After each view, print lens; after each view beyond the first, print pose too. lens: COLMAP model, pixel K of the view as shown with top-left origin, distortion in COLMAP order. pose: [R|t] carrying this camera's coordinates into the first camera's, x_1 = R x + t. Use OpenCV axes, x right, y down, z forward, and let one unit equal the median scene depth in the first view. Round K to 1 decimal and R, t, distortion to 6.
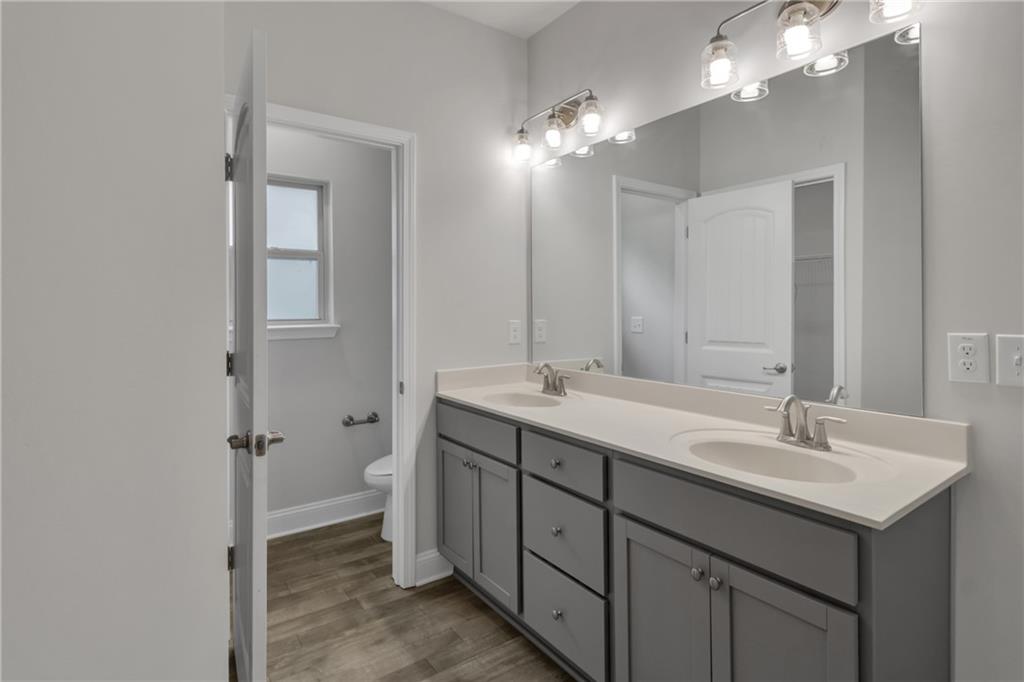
lens RADIAL K [[502.1, 0, 512.0], [0, 502.1, 341.0], [0, 0, 1]] dist [0.001023, 0.000149]
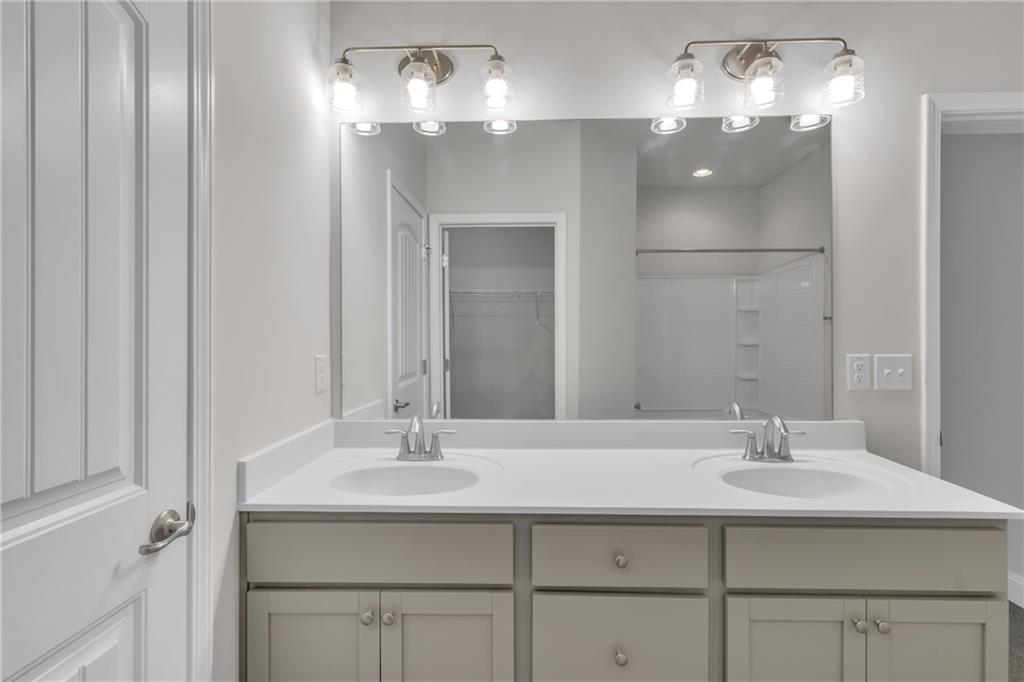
lens RADIAL K [[476.8, 0, 524.9], [0, 476.8, 356.7], [0, 0, 1]] dist [-0.002176, -0.000528]
pose [[0.612146, -0.031976, 0.790098, -0.318665], [0.050824, 0.998707, 0.001042, -0.026818], [-0.789110, 0.039518, 0.612979, 0.438167]]
